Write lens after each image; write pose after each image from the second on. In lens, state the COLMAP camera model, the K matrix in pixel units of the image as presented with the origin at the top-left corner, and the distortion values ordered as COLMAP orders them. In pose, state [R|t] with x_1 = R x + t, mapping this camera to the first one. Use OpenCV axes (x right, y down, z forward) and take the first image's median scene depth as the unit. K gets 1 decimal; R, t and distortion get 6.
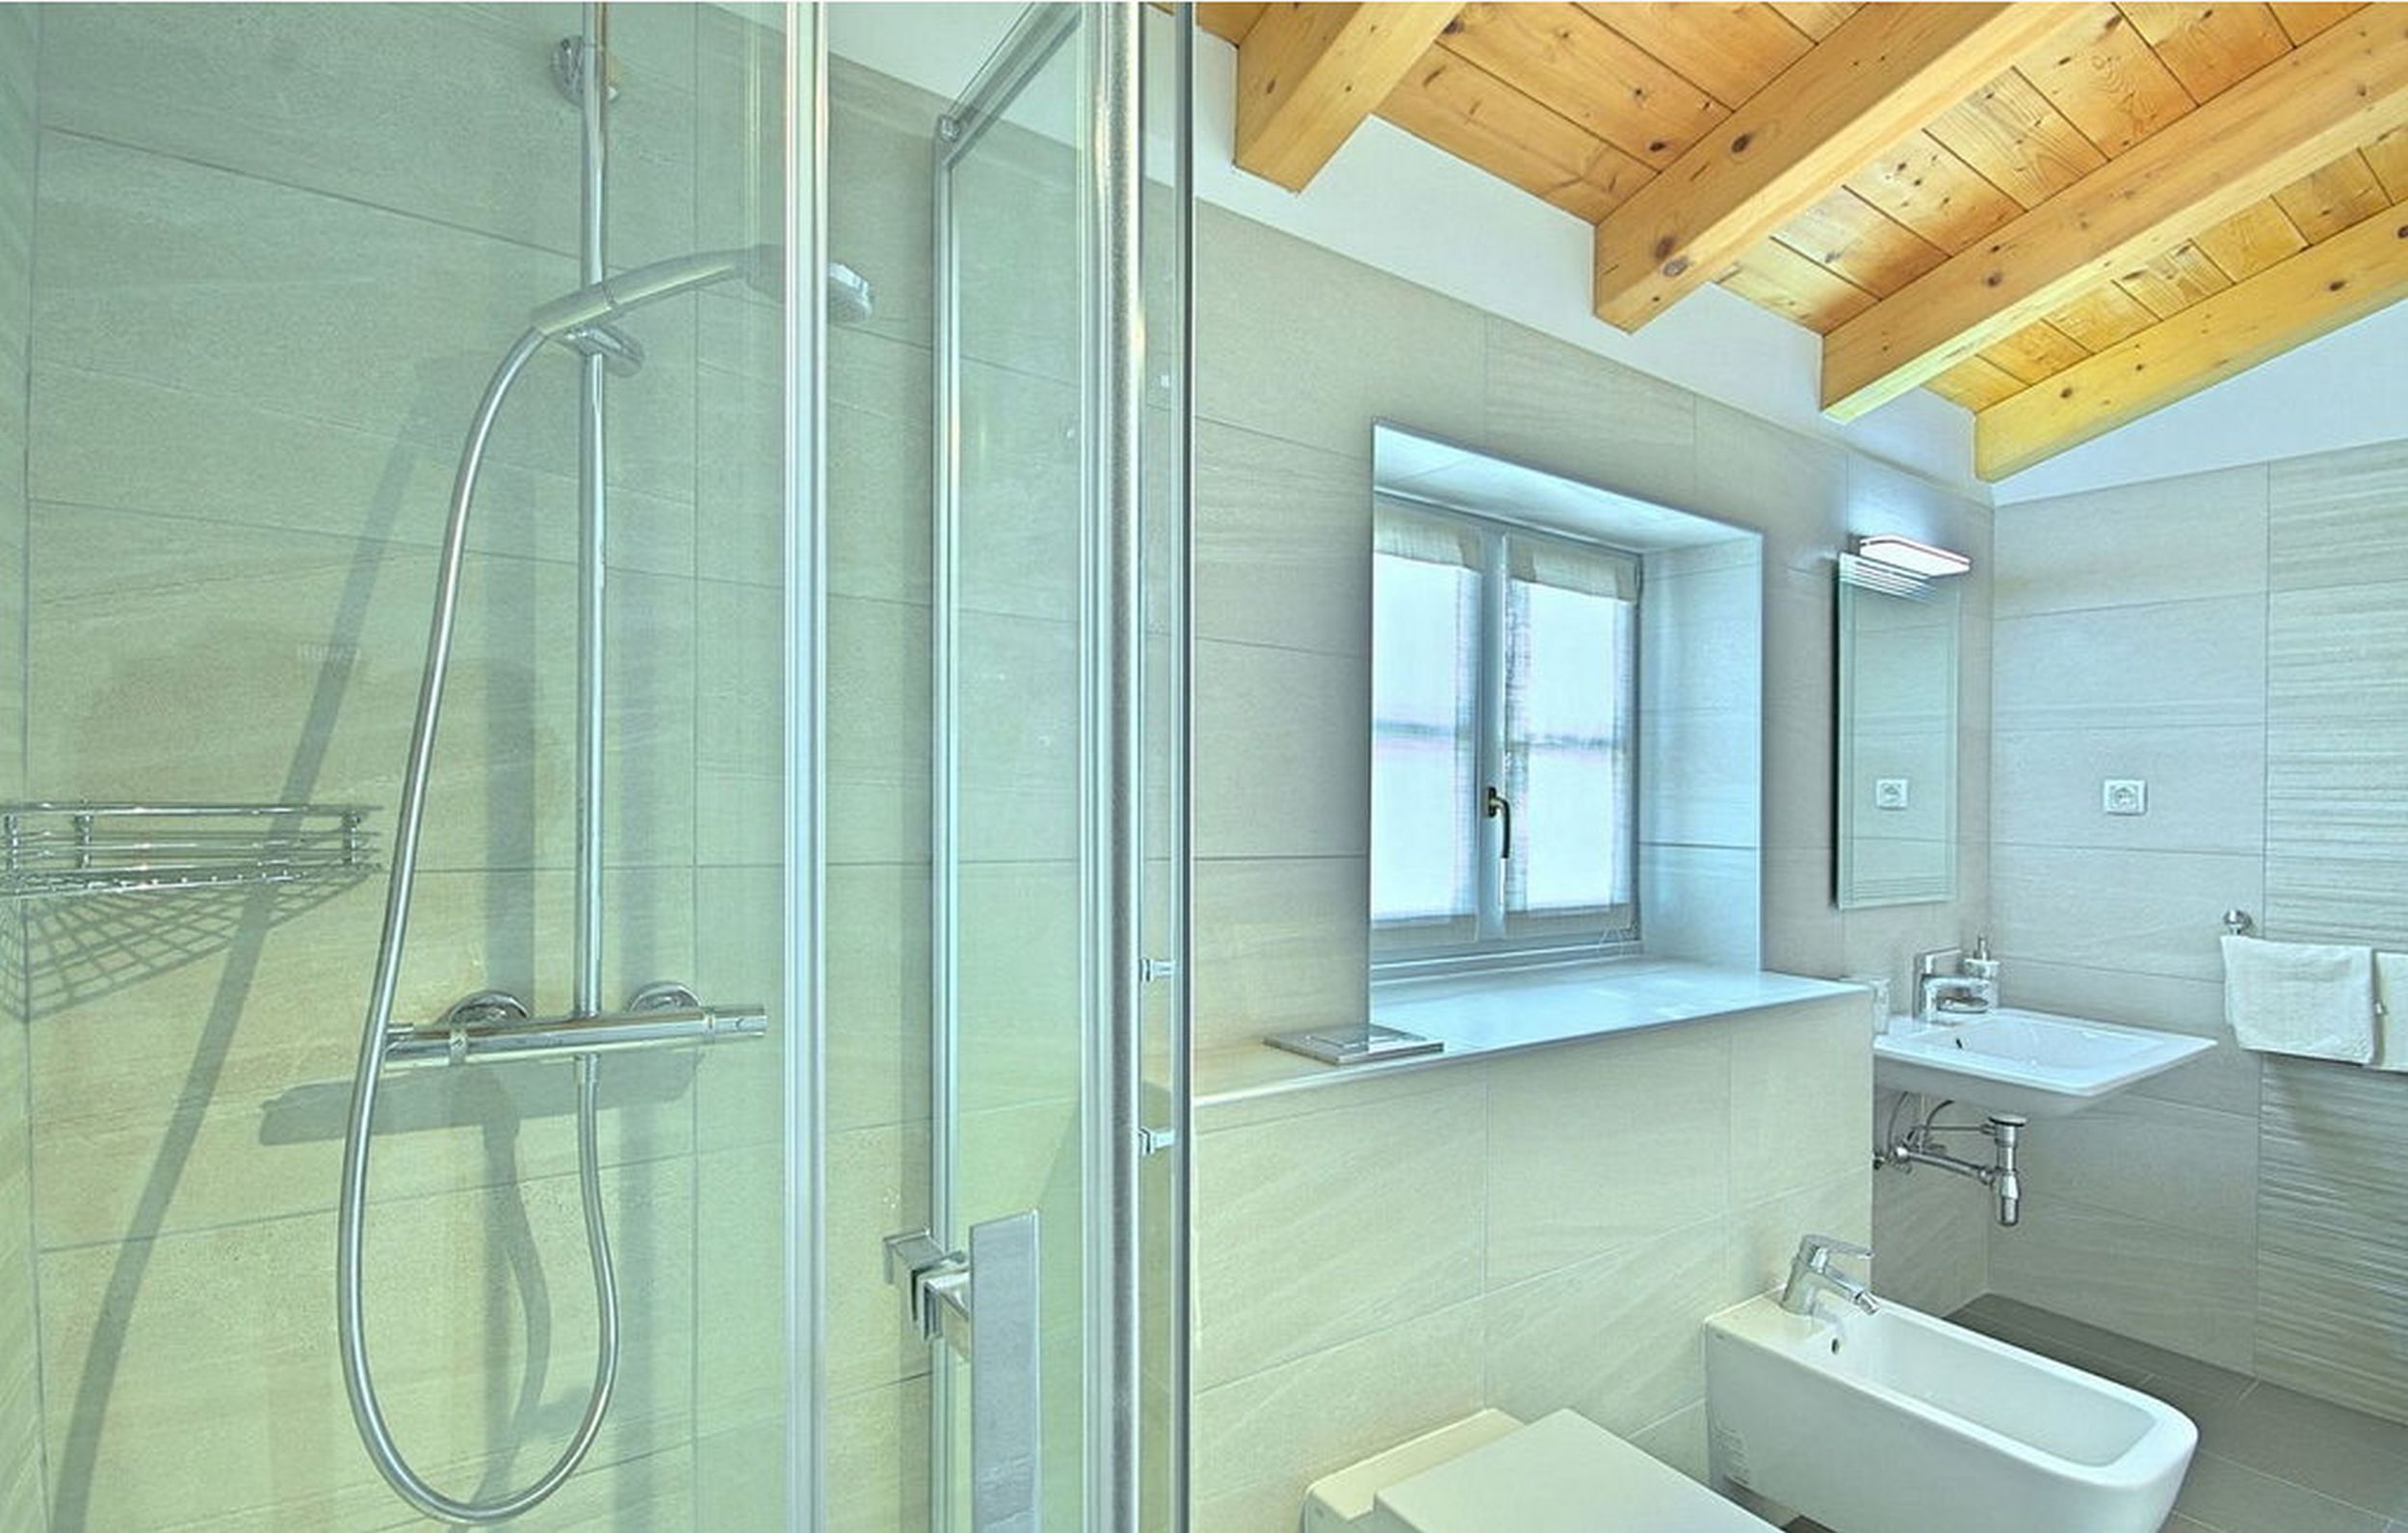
lens RADIAL K [[1126.0, 0, 1198.6], [0, 1126.0, 787.0], [0, 0, 1]] dist [0.006355, -0.006904]
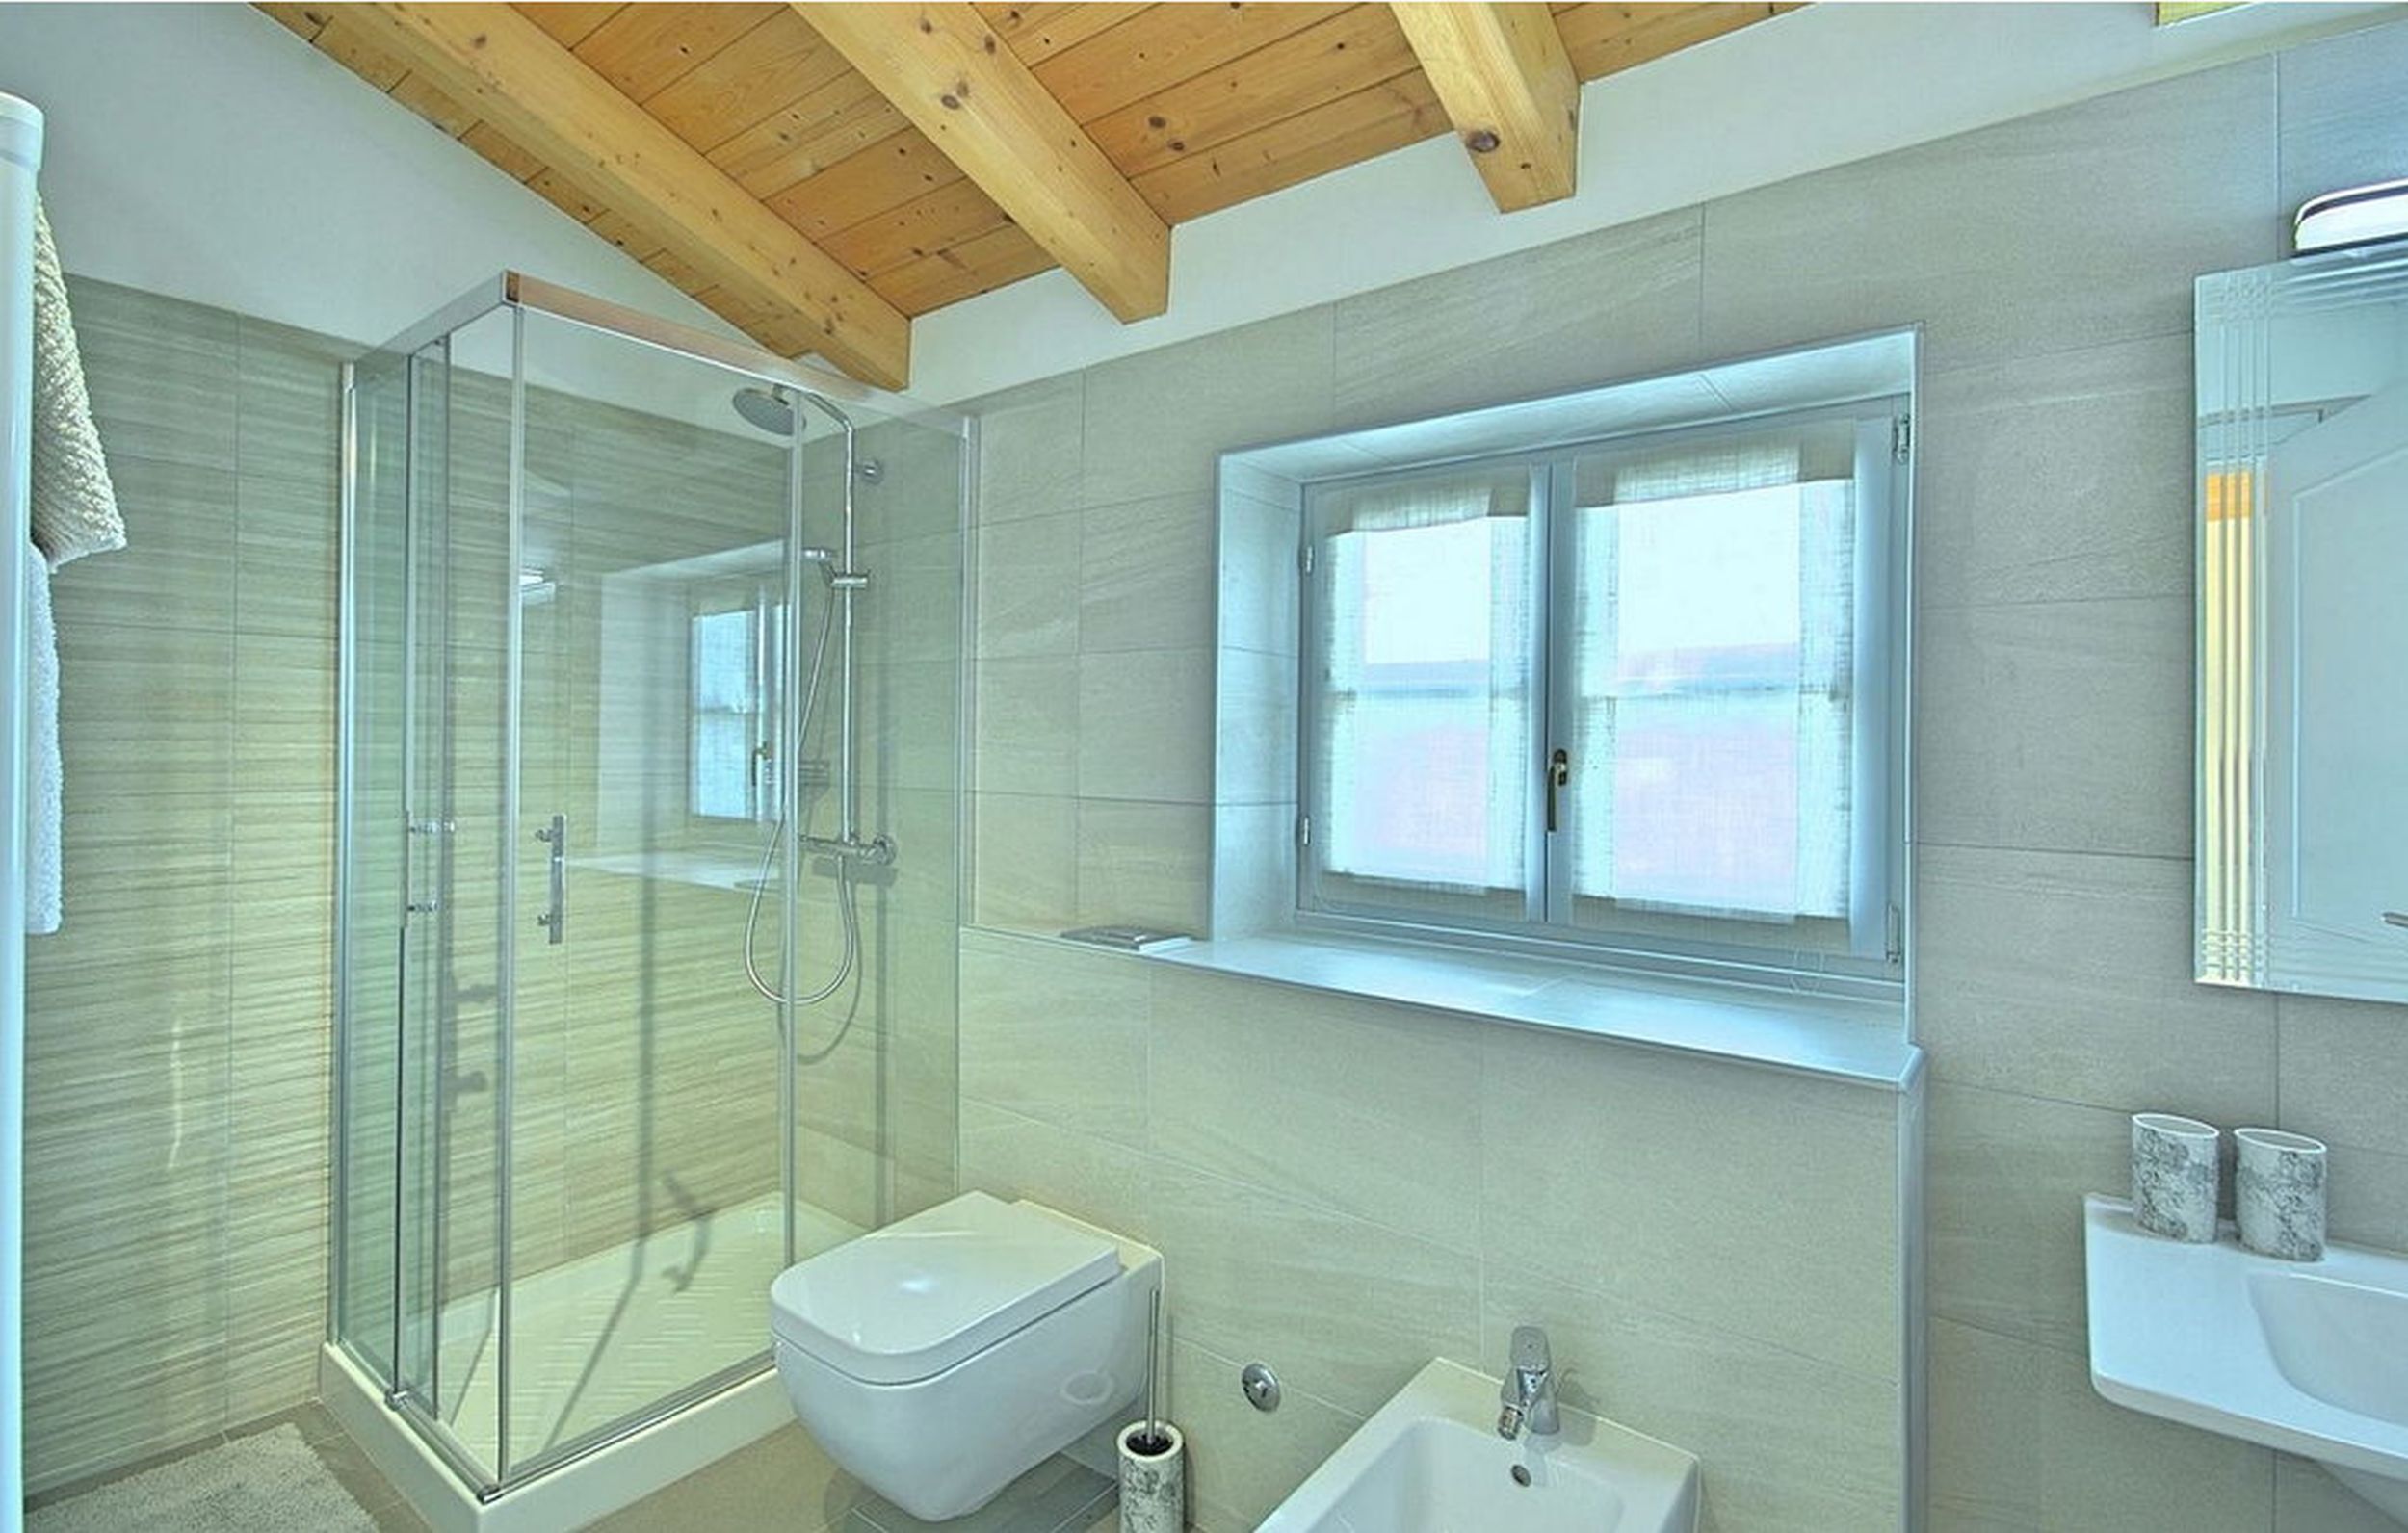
lens RADIAL K [[1126.0, 0, 1194.1], [0, 1126.0, 758.5], [0, 0, 1]] dist [0.006355, -0.006904]
pose [[0.298413, -0.012232, -0.954358, 1.105645], [-0.008111, 0.999849, -0.015352, 0.023668], [0.954402, 0.012322, 0.298269, 0.507136]]
